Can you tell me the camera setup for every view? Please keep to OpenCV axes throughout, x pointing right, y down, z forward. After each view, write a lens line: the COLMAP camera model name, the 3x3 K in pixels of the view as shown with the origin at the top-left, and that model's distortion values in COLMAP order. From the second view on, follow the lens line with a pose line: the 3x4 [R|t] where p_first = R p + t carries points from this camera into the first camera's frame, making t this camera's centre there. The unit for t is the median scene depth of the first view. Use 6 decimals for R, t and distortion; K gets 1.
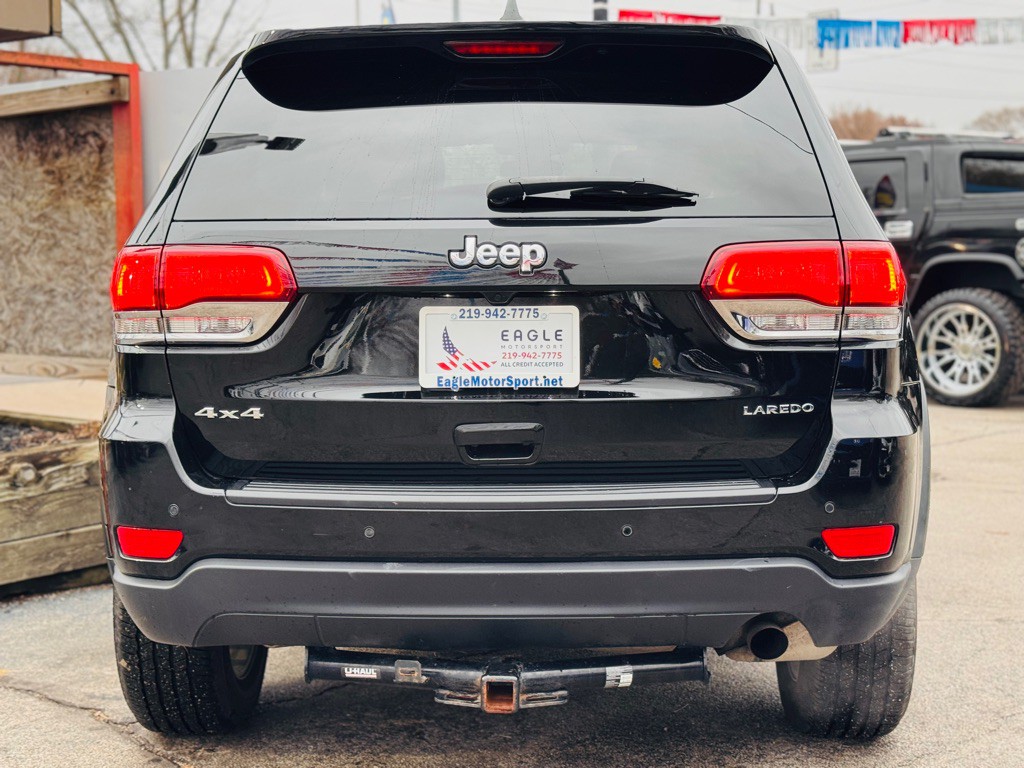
lens RADIAL K [[1667.2, 0, 511.7], [0, 1667.2, 382.9], [0, 0, 1]] dist [0.133665, -0.068343]
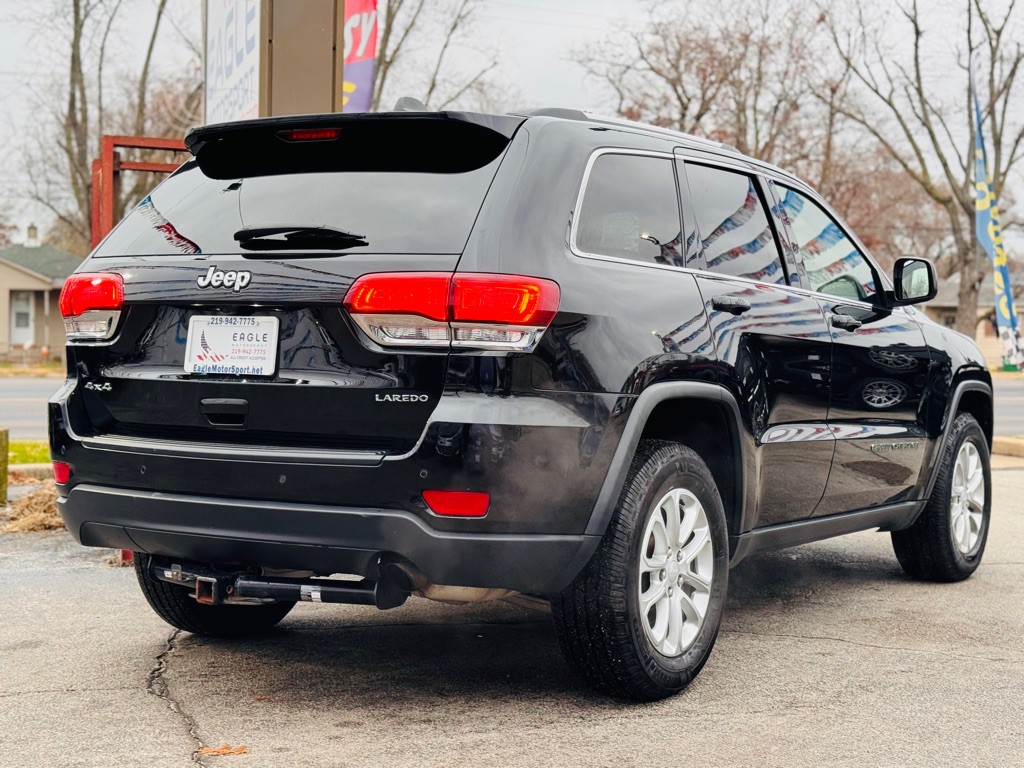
lens RADIAL K [[1667.2, 0, 511.7], [0, 1667.2, 382.9], [0, 0, 1]] dist [0.133665, -0.068343]
pose [[0.865047, 0.035922, -0.500404, 0.902226], [-0.062769, 0.997345, -0.036912, 0.047439], [0.497749, 0.063340, 0.865005, -0.099521]]
